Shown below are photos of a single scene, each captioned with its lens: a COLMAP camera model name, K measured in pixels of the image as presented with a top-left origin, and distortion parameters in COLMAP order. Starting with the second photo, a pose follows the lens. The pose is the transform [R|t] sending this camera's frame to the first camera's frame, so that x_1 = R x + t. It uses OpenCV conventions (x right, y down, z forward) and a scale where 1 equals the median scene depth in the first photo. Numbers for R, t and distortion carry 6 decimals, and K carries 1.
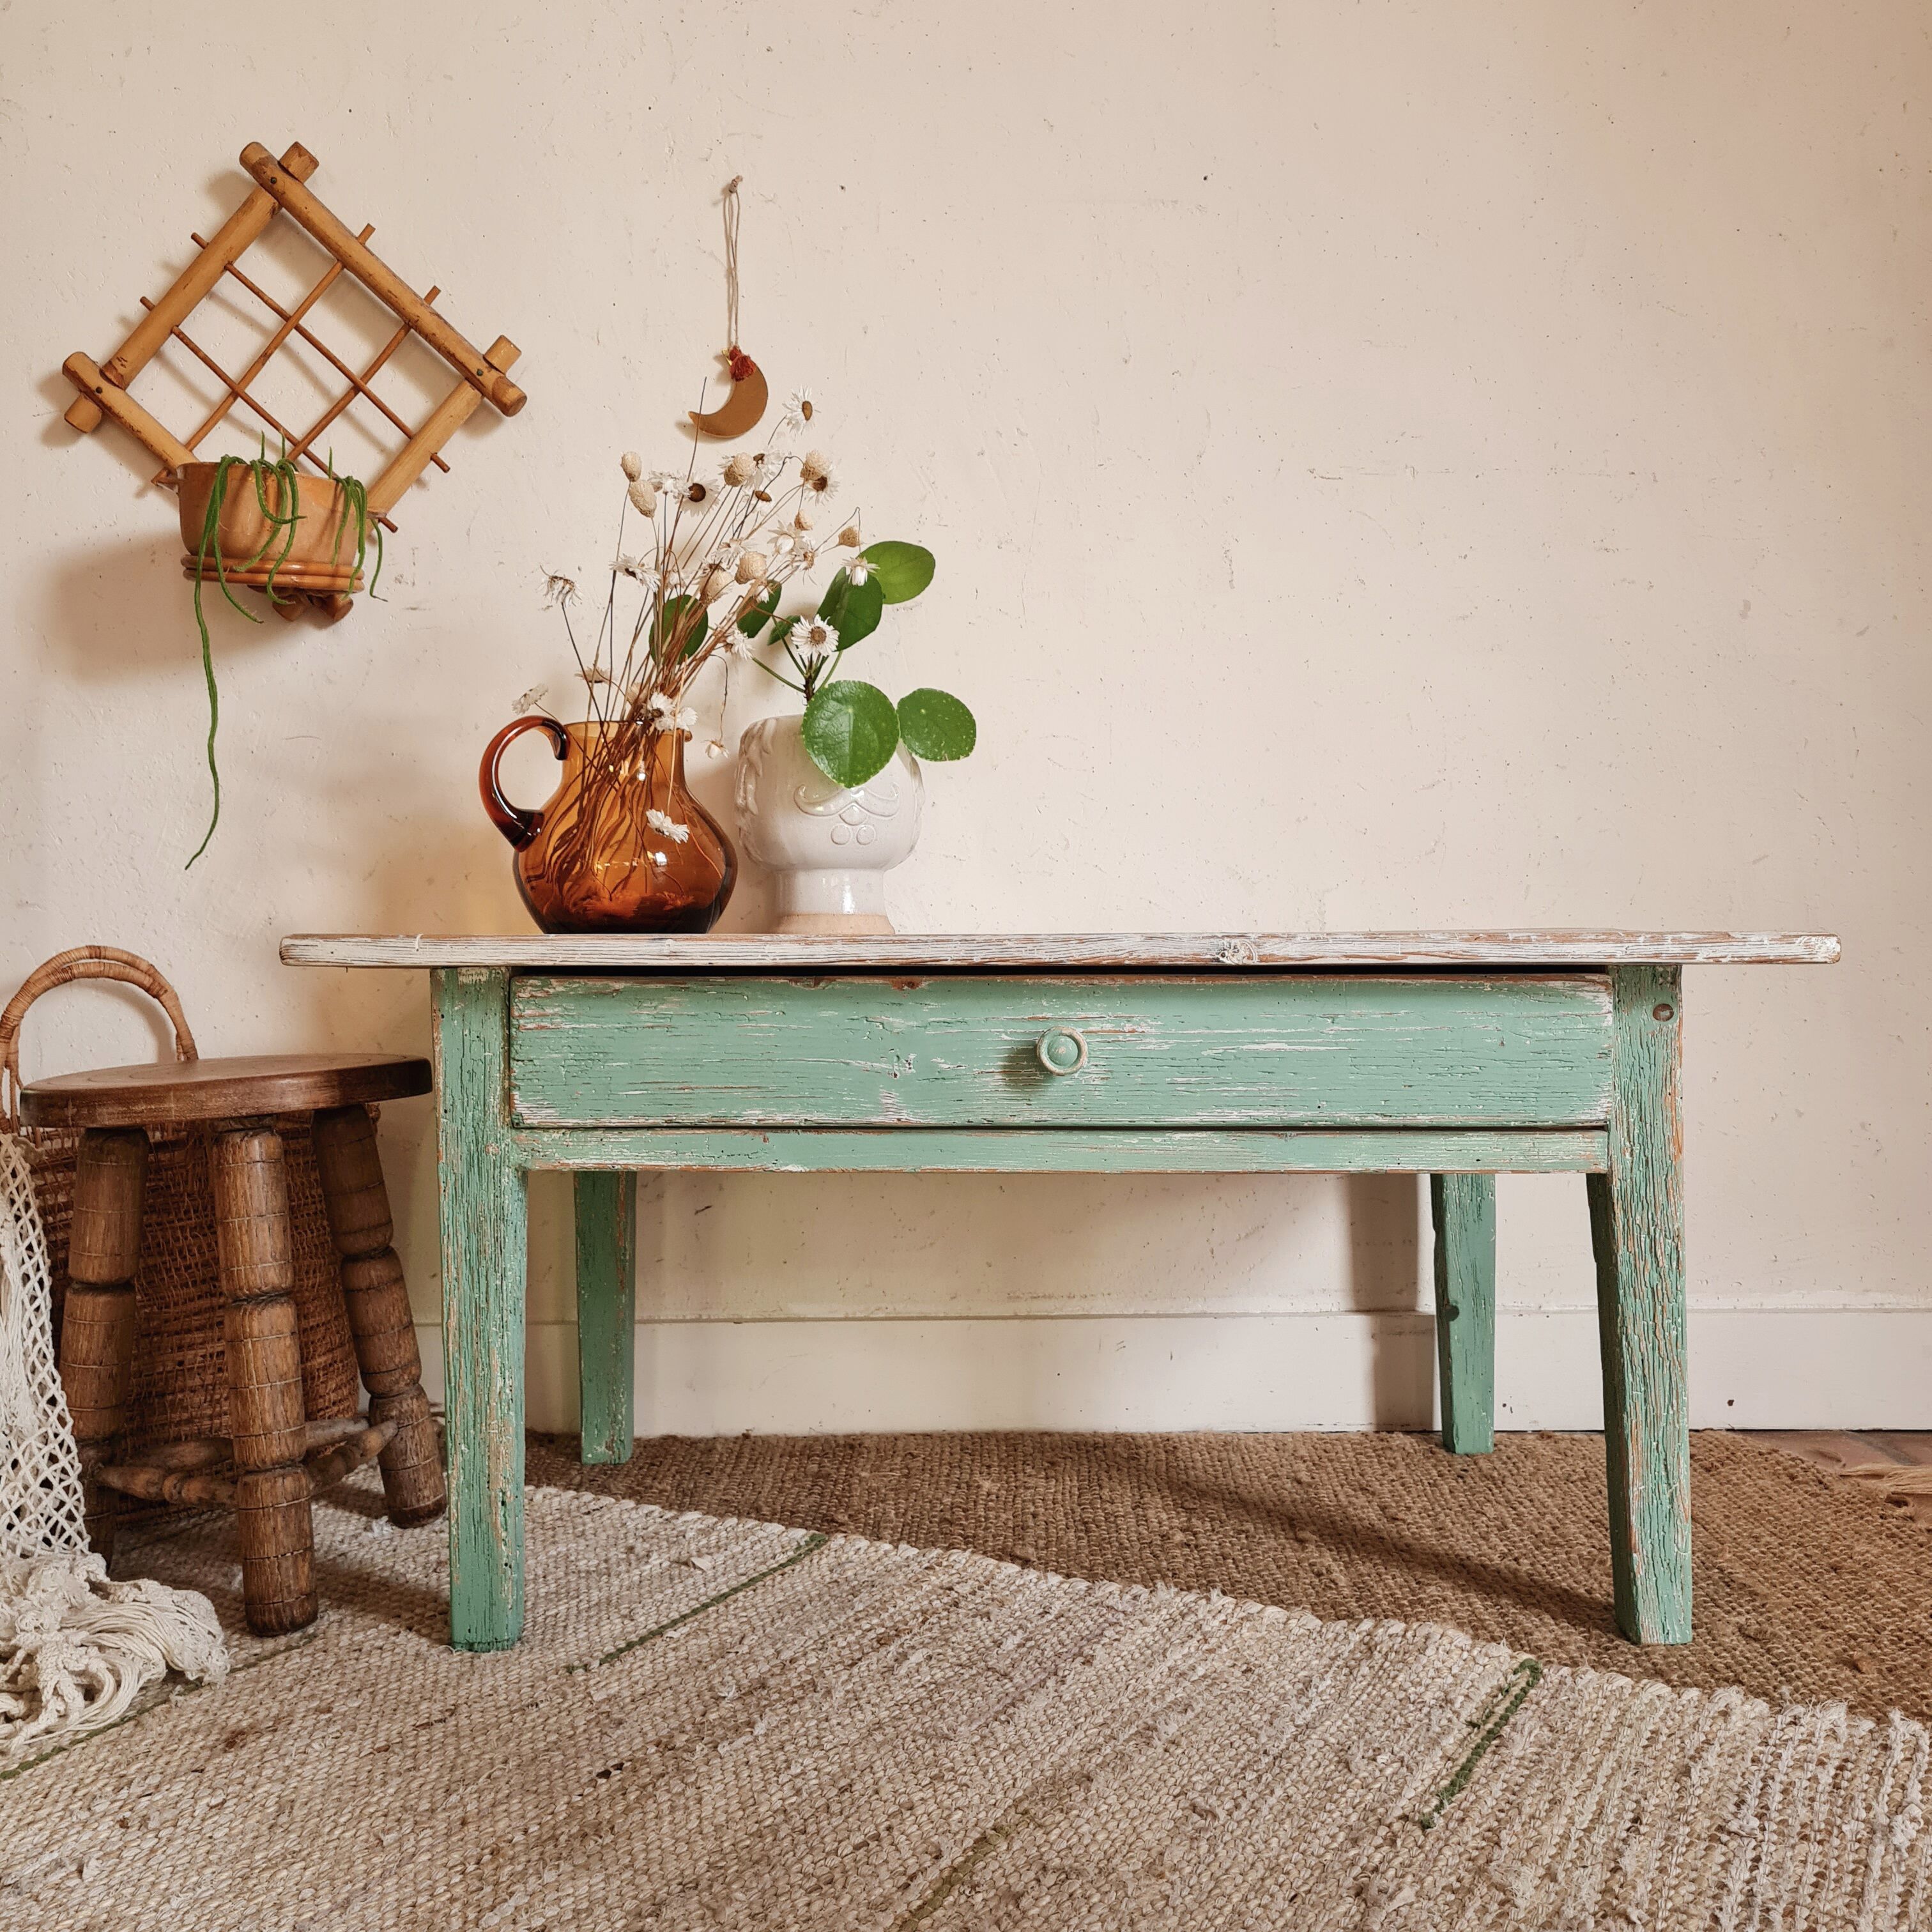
lens RADIAL K [[2003.0, 0, 977.7], [0, 2003.0, 930.8], [0, 0, 1]] dist [0.024509, 0.000000]
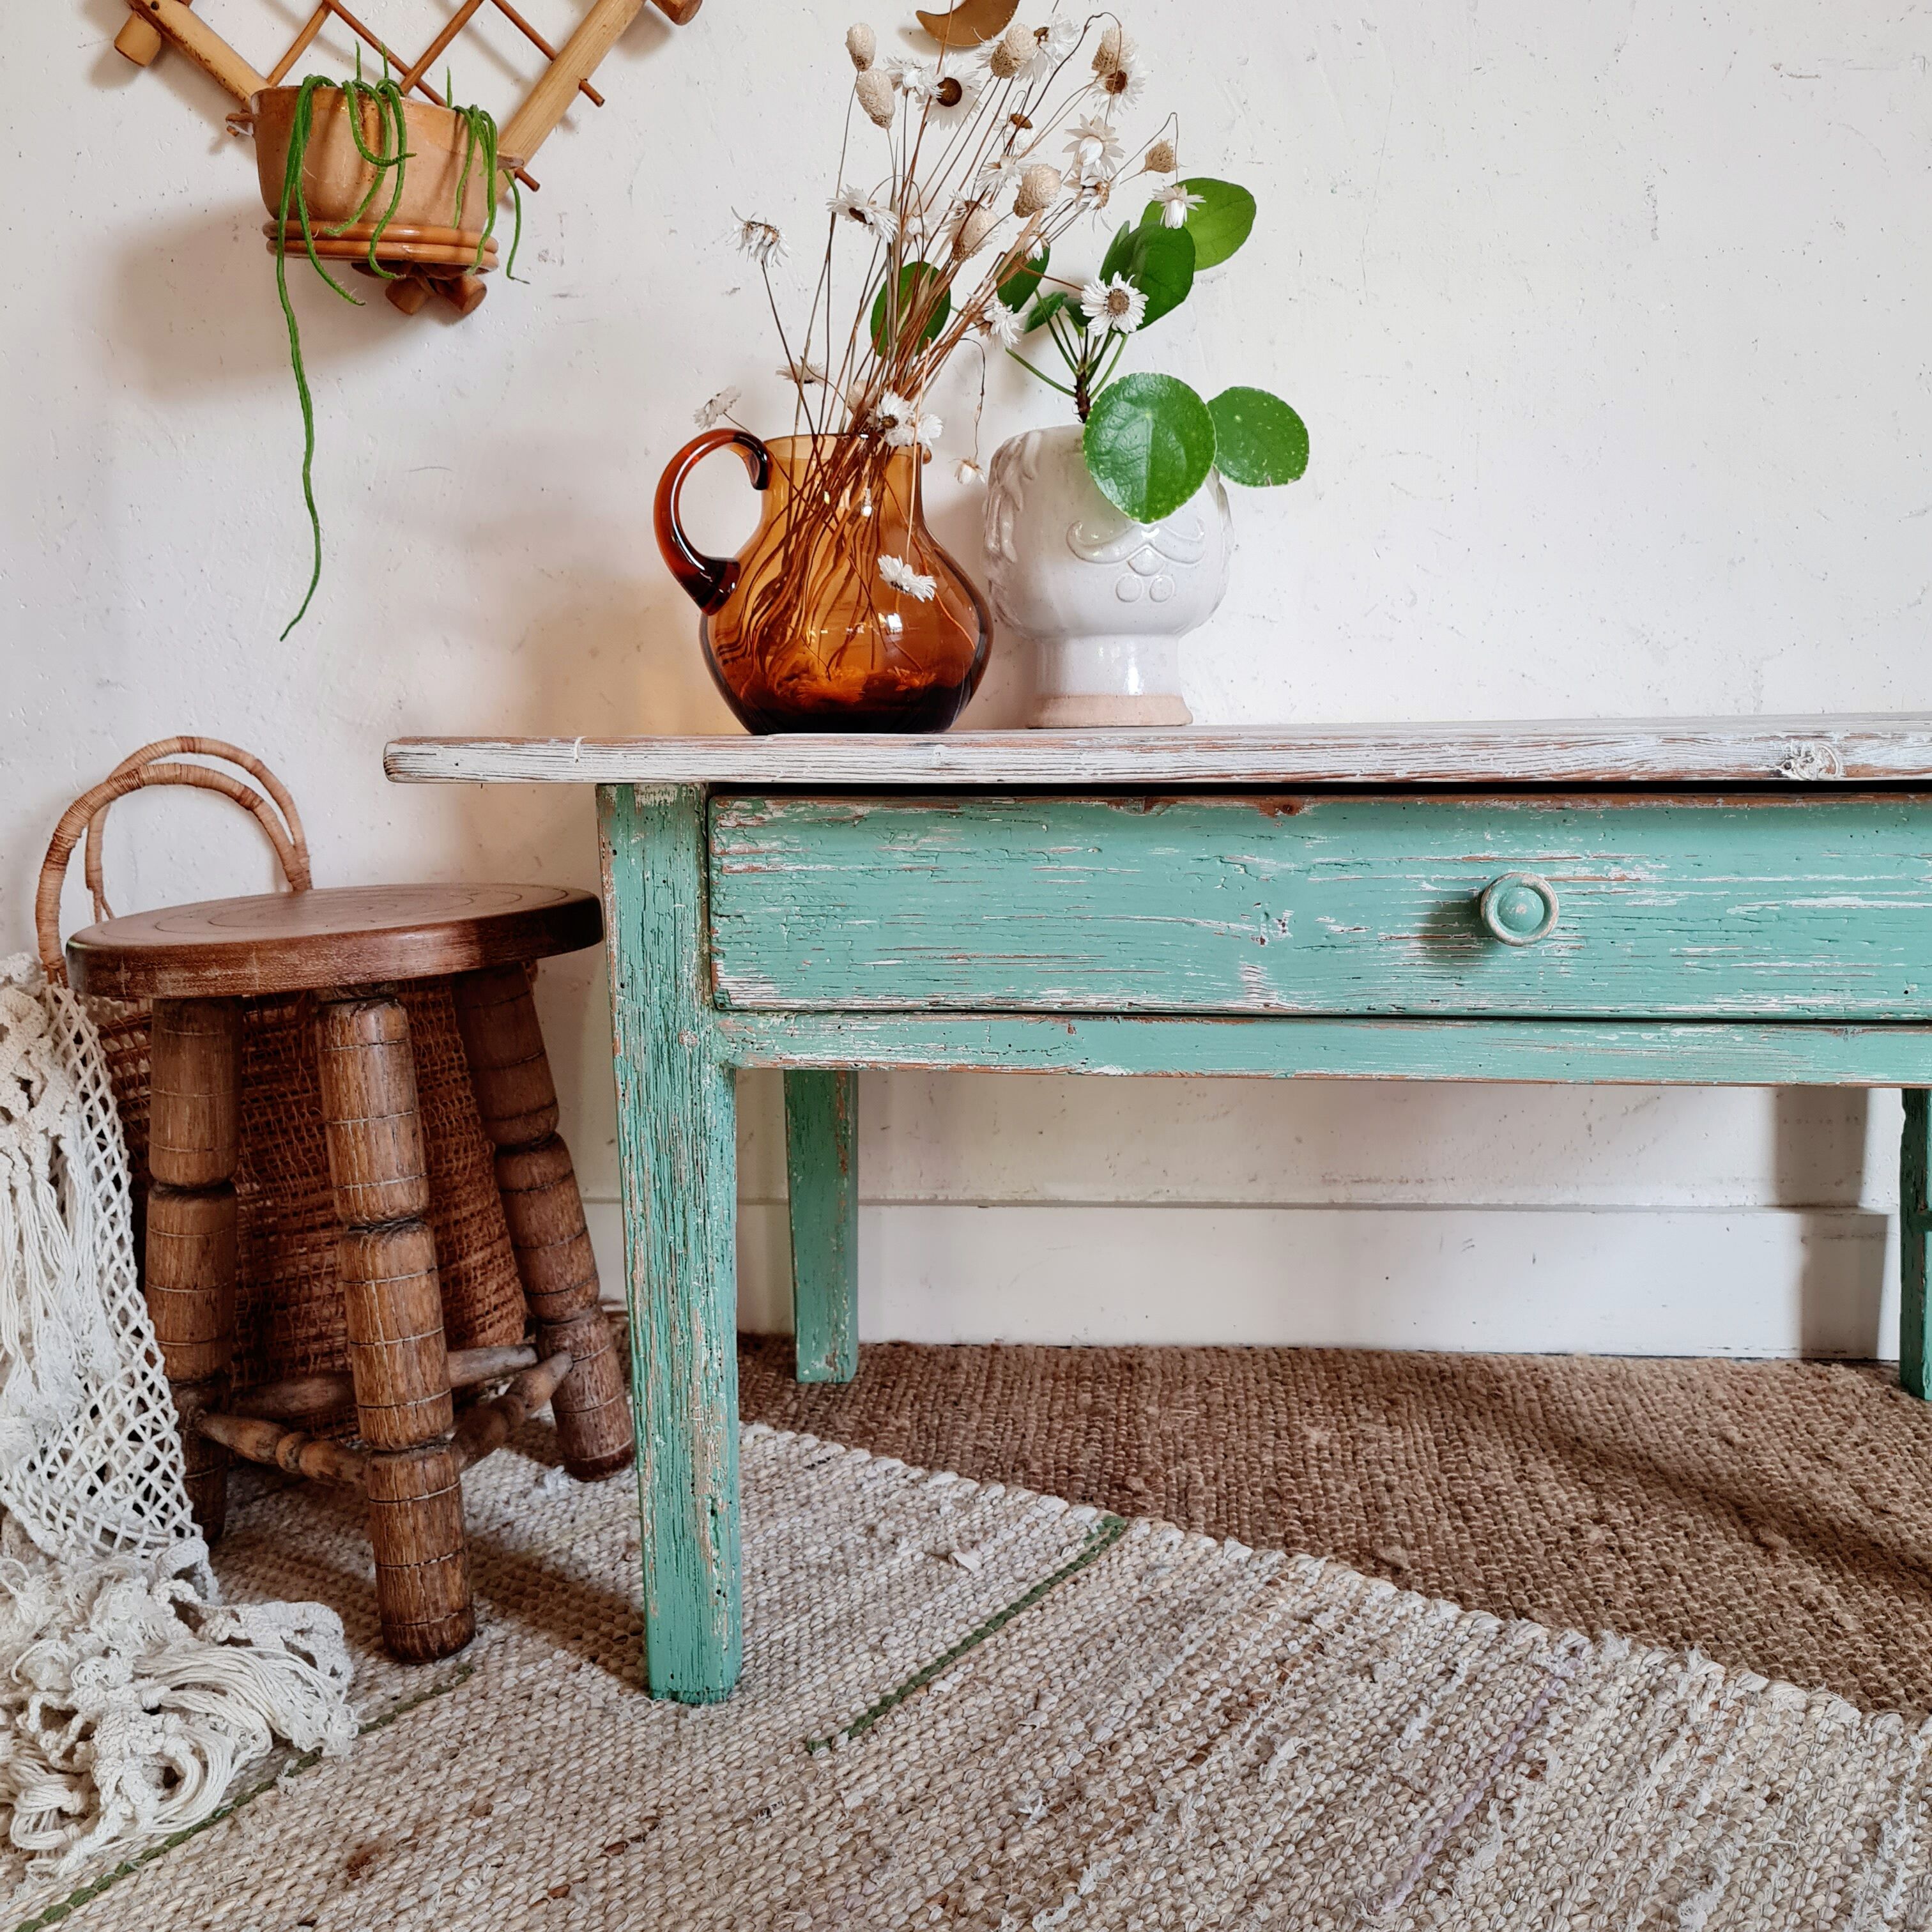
lens RADIAL K [[2003.0, 0, 958.2], [0, 2003.0, 947.5], [0, 0, 1]] dist [0.024509, 0.000000]
pose [[0.995983, 0.007697, -0.089207, -0.079521], [0.003715, 0.991889, 0.127053, -0.012676], [0.089462, -0.126874, 0.987876, 0.296097]]
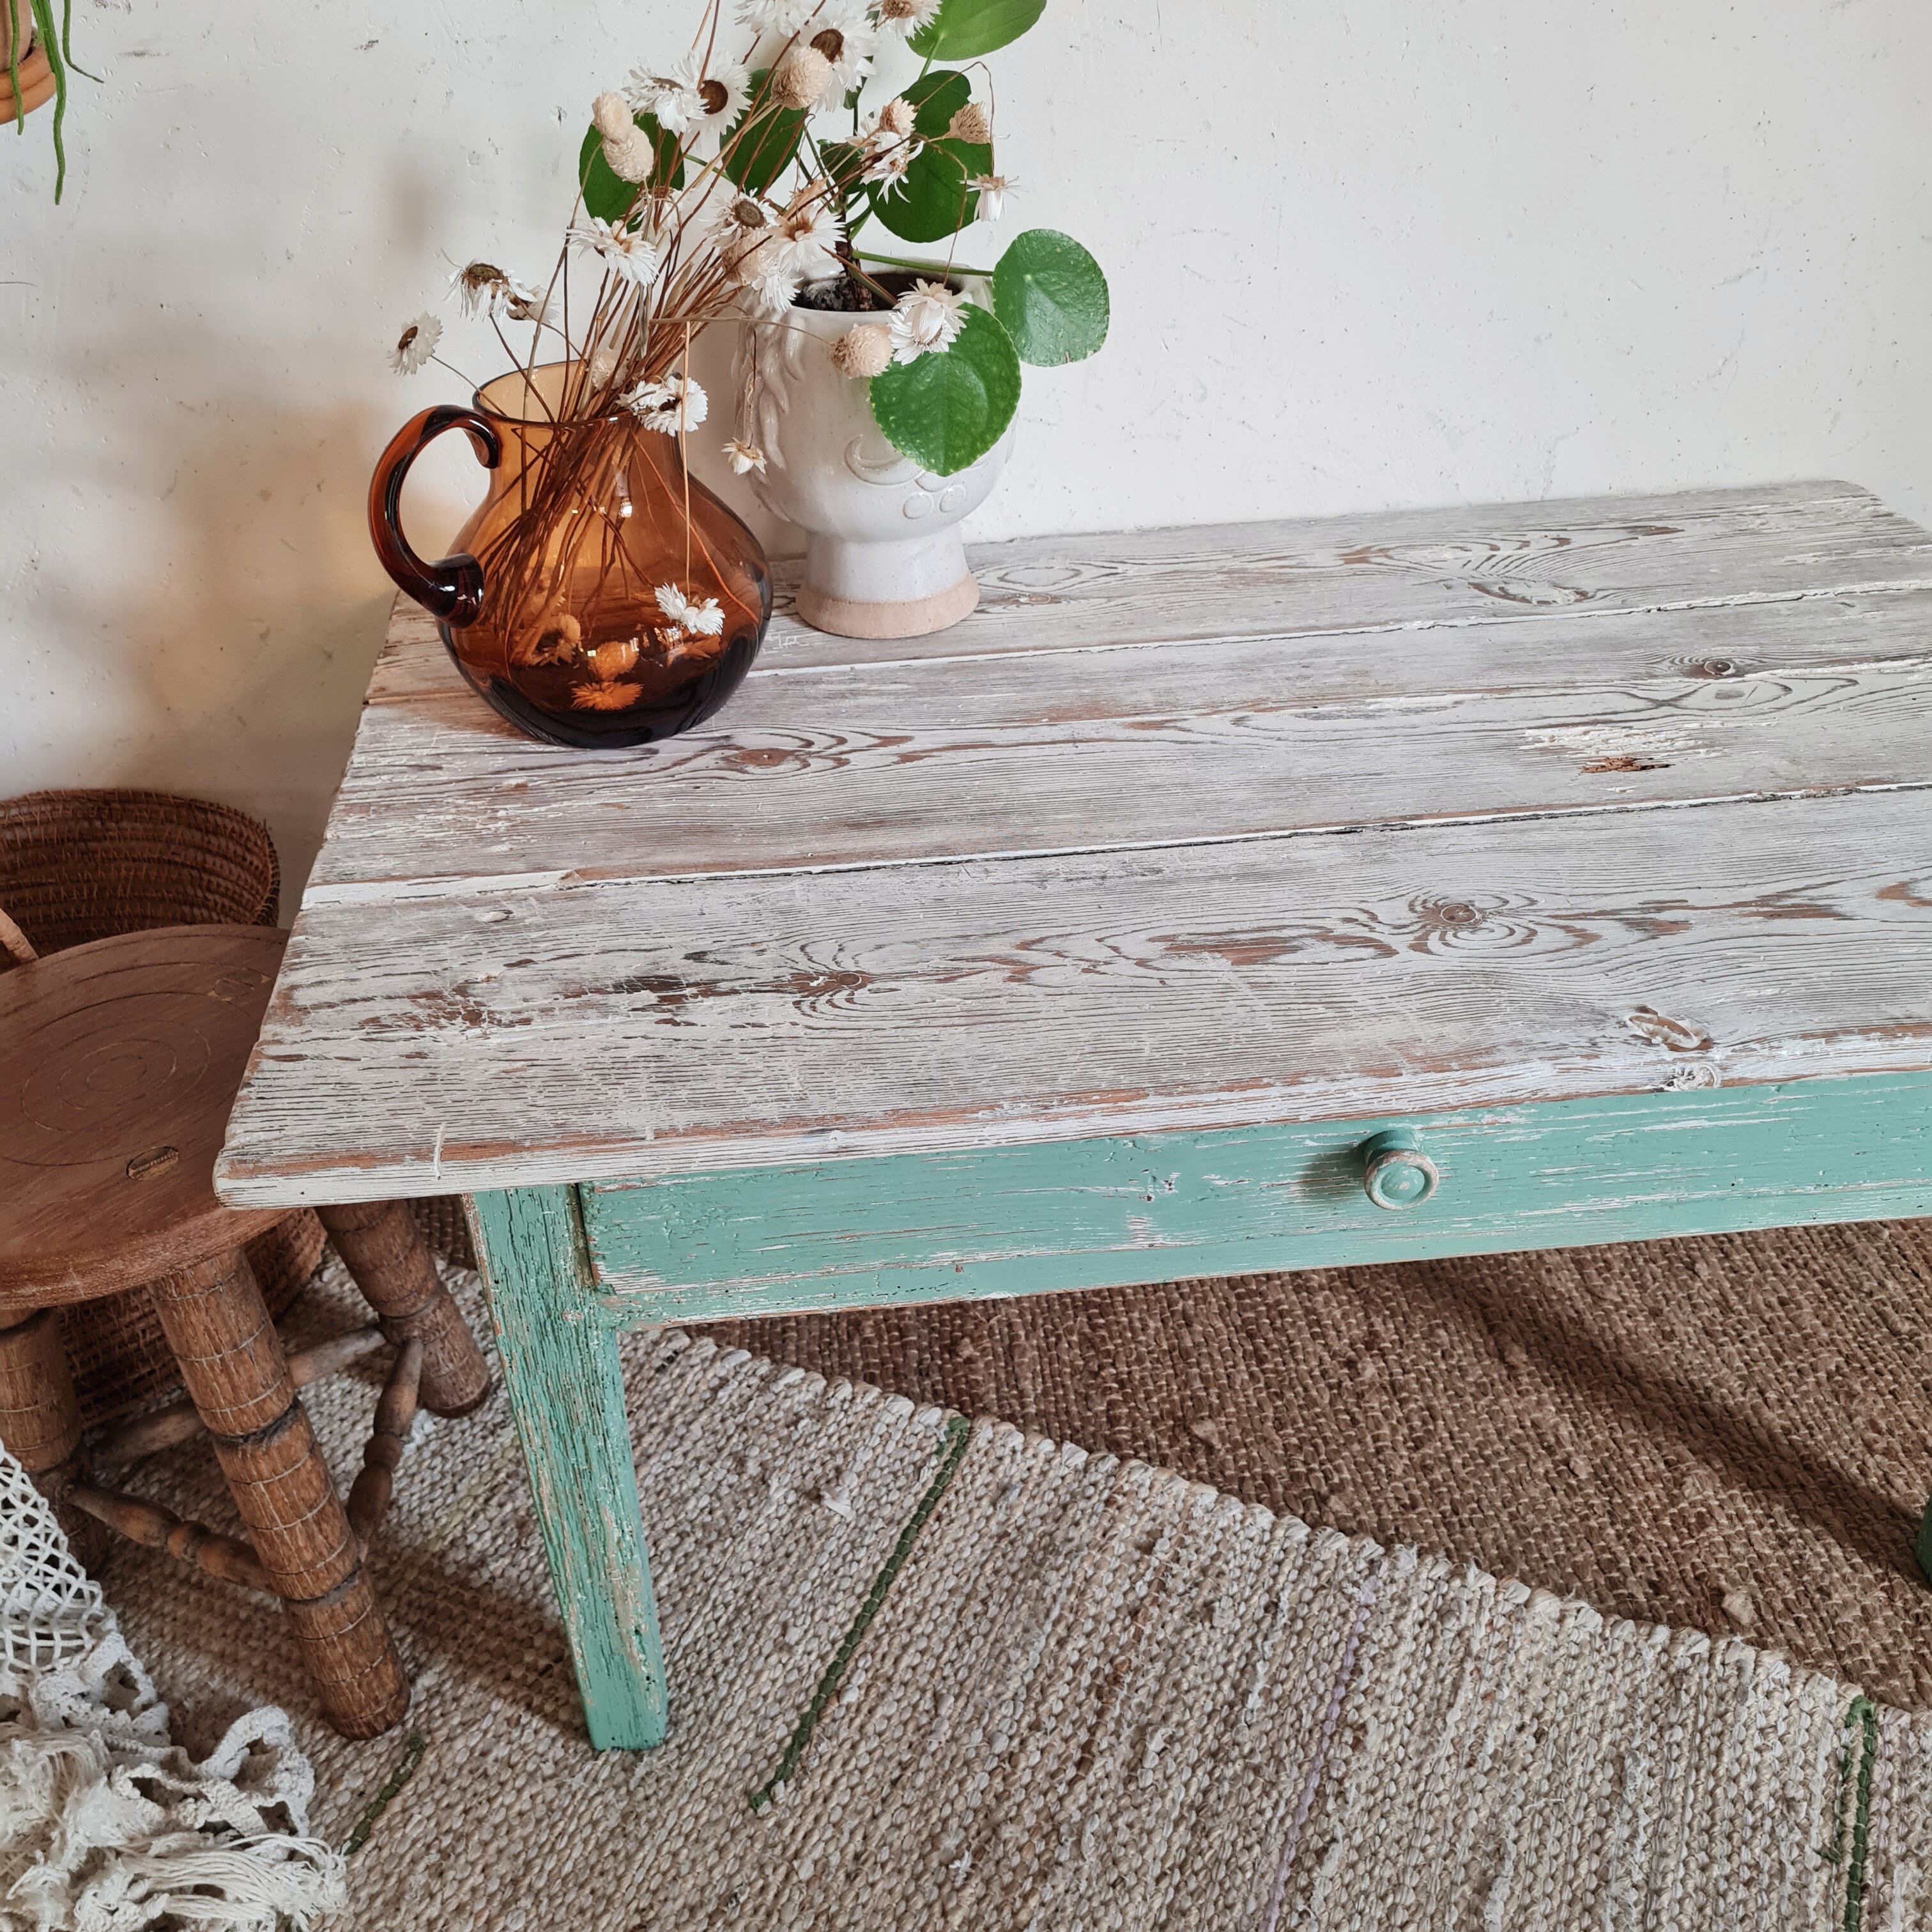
lens RADIAL K [[1987.7, 0, 942.7], [0, 1987.7, 954.4], [0, 0, 1]] dist [0.032538, 0.000000]
pose [[0.994213, -0.072128, 0.079617, -0.152707], [0.014940, 0.826730, 0.562400, -0.366354], [-0.106387, -0.557956, 0.823023, 0.464455]]
